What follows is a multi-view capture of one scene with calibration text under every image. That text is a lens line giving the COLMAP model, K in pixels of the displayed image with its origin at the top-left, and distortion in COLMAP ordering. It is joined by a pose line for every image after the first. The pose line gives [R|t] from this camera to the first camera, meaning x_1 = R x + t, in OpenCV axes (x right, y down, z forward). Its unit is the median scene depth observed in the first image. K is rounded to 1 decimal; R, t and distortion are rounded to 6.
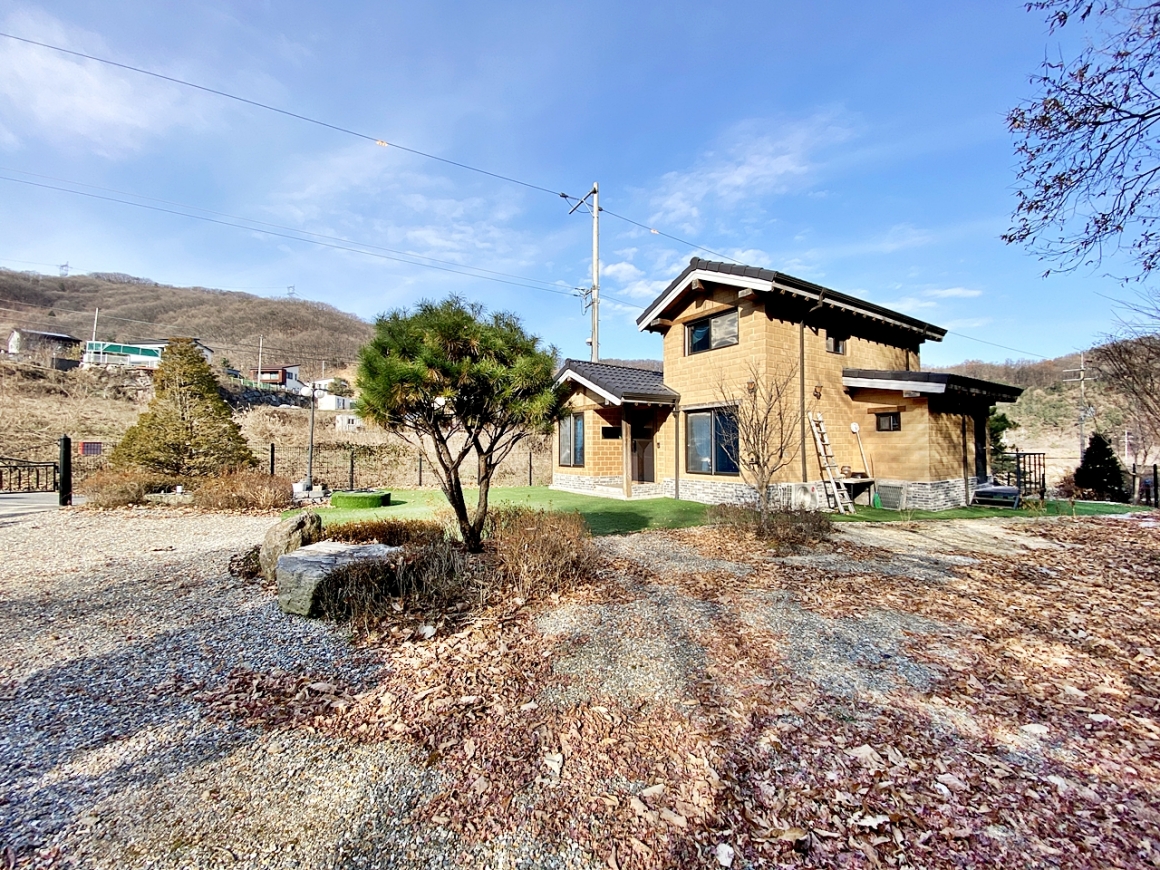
lens RADIAL K [[464.6, 0, 580.2], [0, 464.6, 439.9], [0, 0, 1]] dist [0.019491, -0.020587]
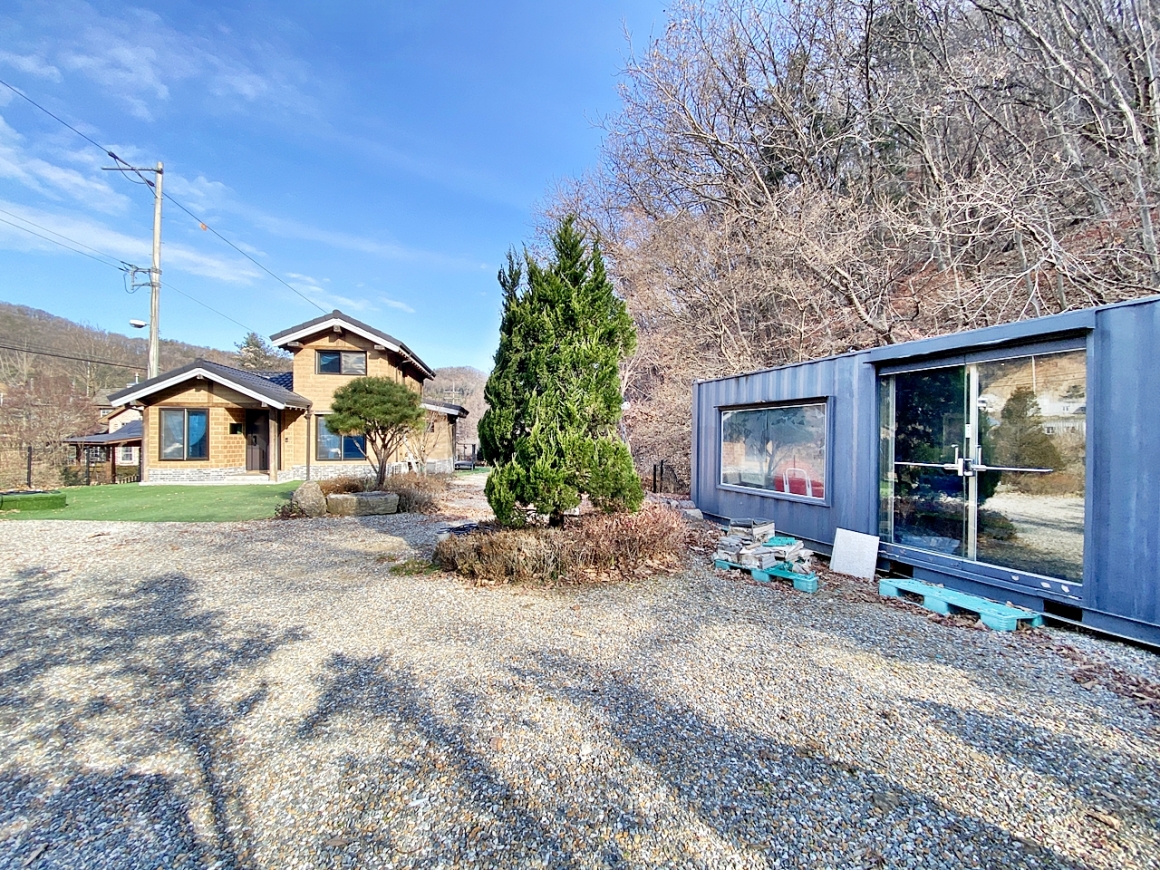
lens RADIAL K [[464.6, 0, 580.2], [0, 464.6, 439.9], [0, 0, 1]] dist [0.019491, -0.020587]
pose [[0.412230, 0.002053, 0.911078, -0.680953], [-0.019317, 0.999792, 0.006488, -0.012571], [-0.910875, -0.020274, 0.412184, -0.257841]]
